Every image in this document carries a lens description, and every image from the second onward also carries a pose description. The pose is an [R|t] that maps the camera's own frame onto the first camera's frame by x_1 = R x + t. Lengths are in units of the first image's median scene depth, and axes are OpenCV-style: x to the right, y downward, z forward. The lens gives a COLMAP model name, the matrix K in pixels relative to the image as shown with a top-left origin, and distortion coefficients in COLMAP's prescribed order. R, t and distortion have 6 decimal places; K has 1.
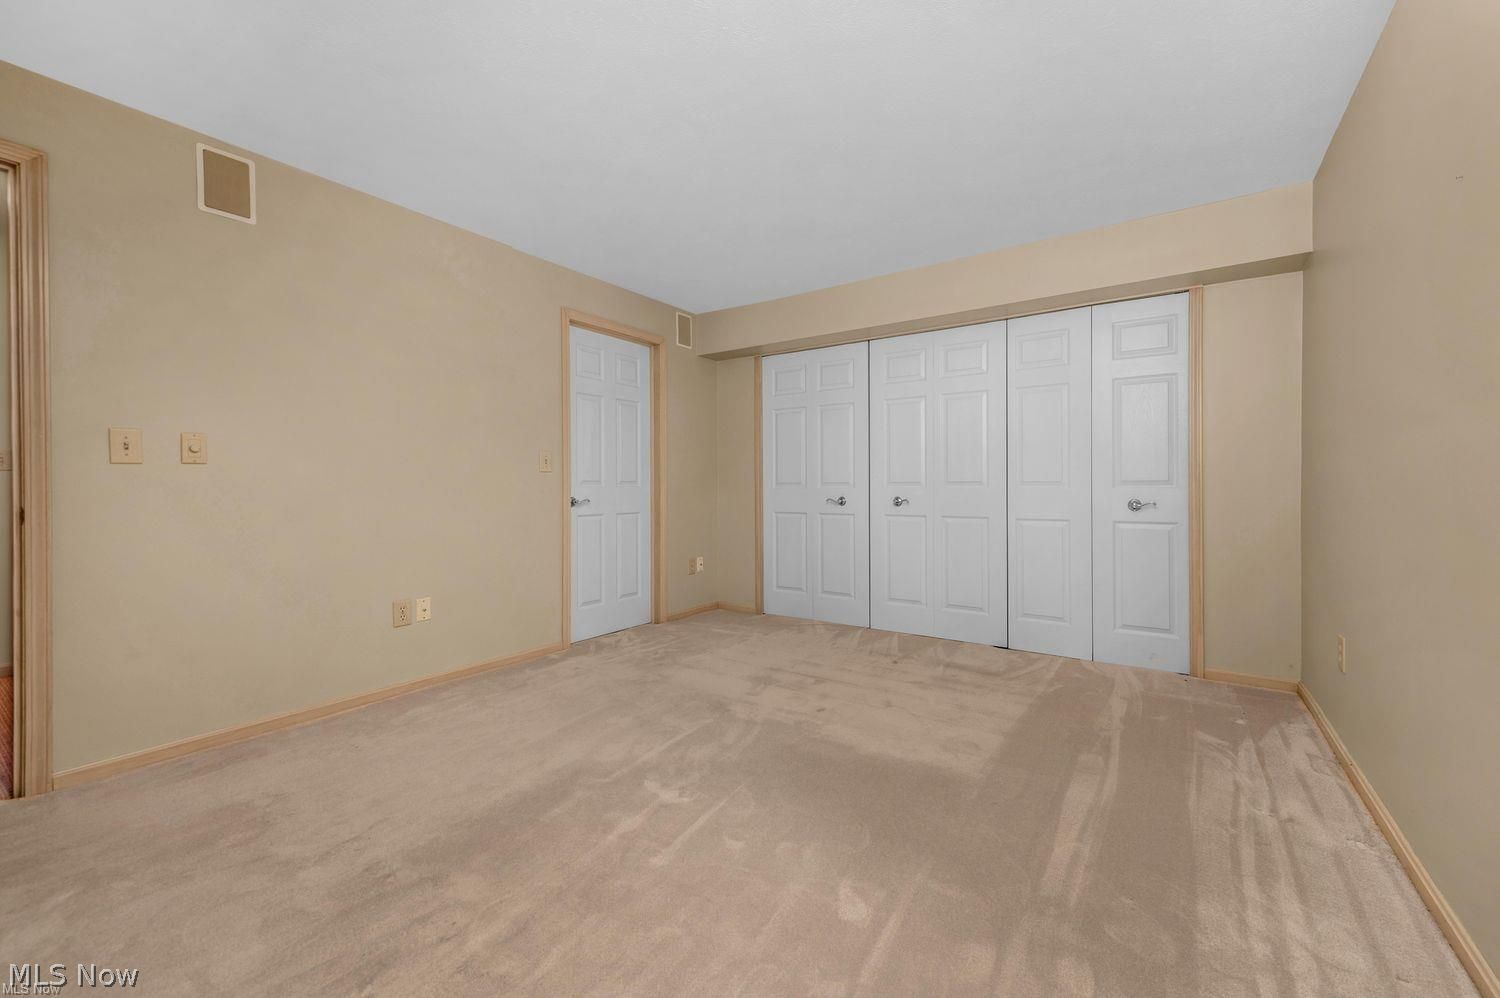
lens RADIAL K [[596.2, 0, 775.3], [0, 596.2, 493.5], [0, 0, 1]] dist [0.000560, 0.000031]
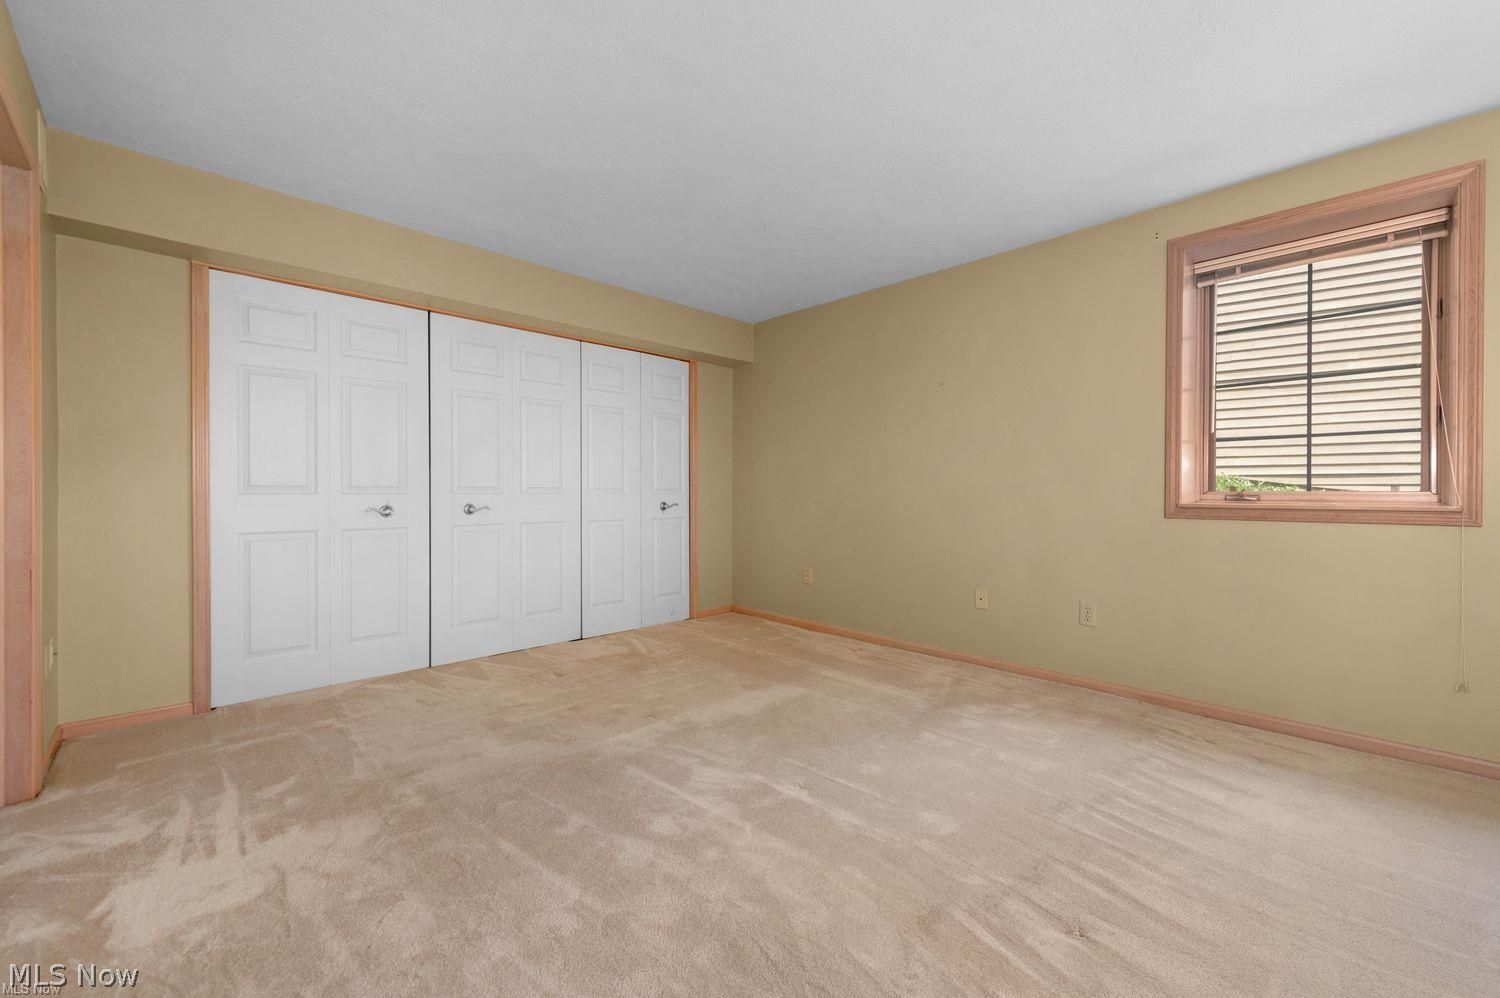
lens RADIAL K [[596.2, 0, 775.3], [0, 596.2, 493.5], [0, 0, 1]] dist [0.000560, 0.000031]
pose [[0.186518, 0.004082, 0.982443, -0.656527], [0.015719, 0.999851, -0.007139, 0.004425], [-0.982326, 0.016775, 0.186426, 0.464639]]
